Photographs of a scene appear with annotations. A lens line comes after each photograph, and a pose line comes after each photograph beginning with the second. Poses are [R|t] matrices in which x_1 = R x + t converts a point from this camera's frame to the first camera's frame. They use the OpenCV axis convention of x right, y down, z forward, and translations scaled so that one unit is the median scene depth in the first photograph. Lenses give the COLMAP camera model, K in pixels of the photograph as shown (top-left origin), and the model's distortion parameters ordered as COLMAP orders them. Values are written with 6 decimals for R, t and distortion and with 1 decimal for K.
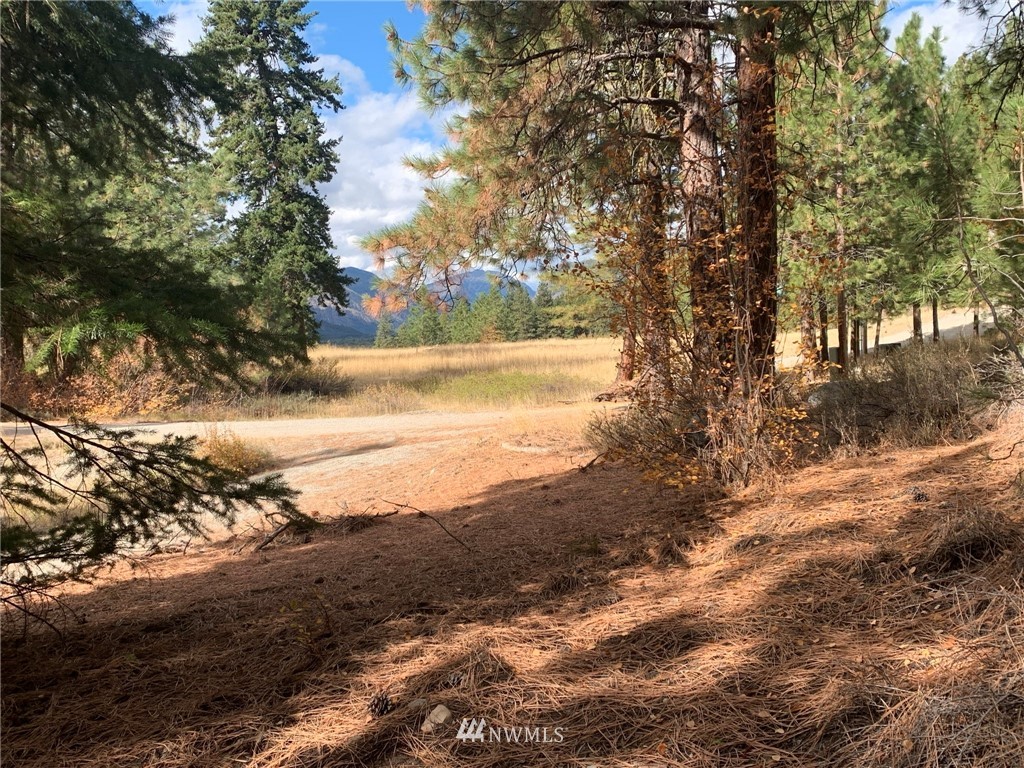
lens RADIAL K [[1011.7, 0, 529.4], [0, 1011.7, 385.8], [0, 0, 1]] dist [0.087288, -0.293612]
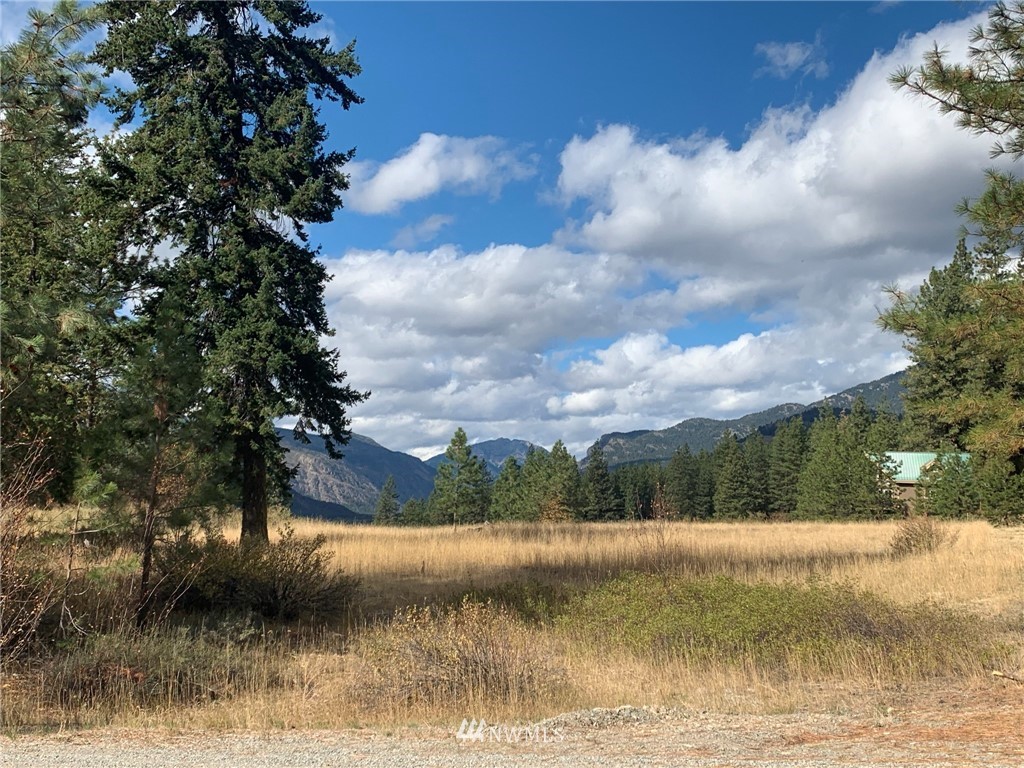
lens RADIAL K [[1241.2, 0, 512.0], [0, 1241.2, 384.0], [0, 0, 1]] dist [0.073425, -0.018075]
pose [[0.998775, 0.028160, -0.040683, -0.066364], [-0.034298, 0.986673, -0.159058, -0.005904], [0.035662, 0.160259, 0.986431, 0.349215]]
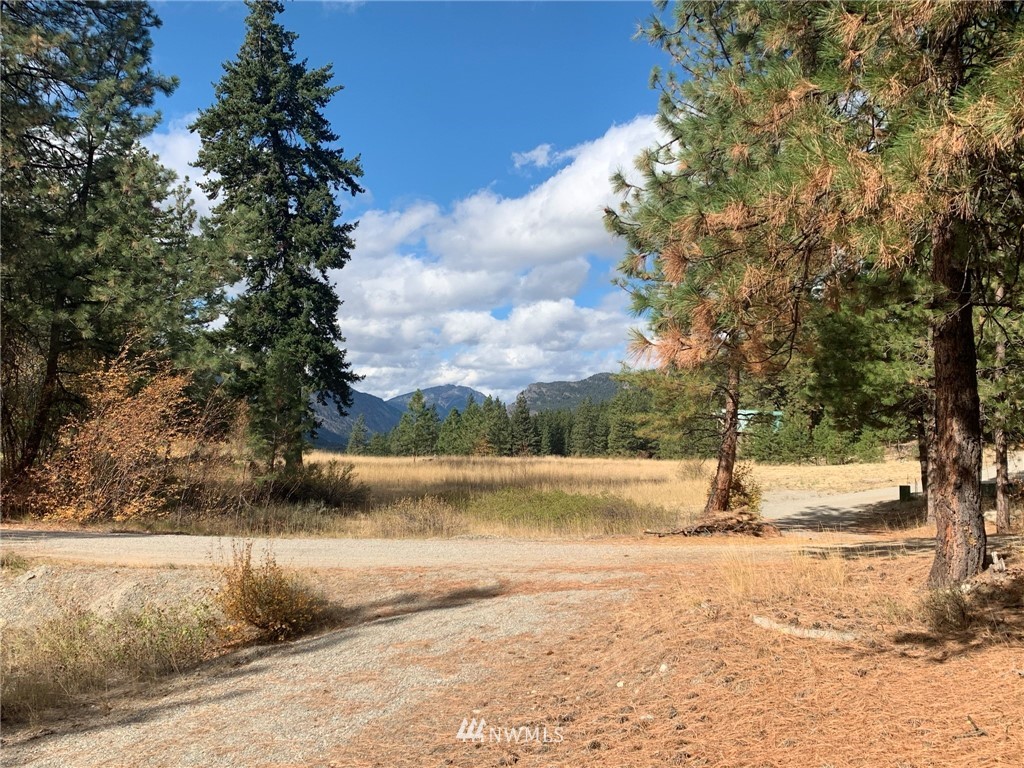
lens RADIAL K [[1007.7, 0, 512.0], [0, 1007.7, 384.0], [0, 0, 1]] dist [0.139734, -0.415663]
pose [[0.998222, 0.057882, 0.014265, -0.053229], [-0.055792, 0.991386, -0.118496, 0.000021], [-0.021001, 0.117489, 0.992852, 0.115030]]
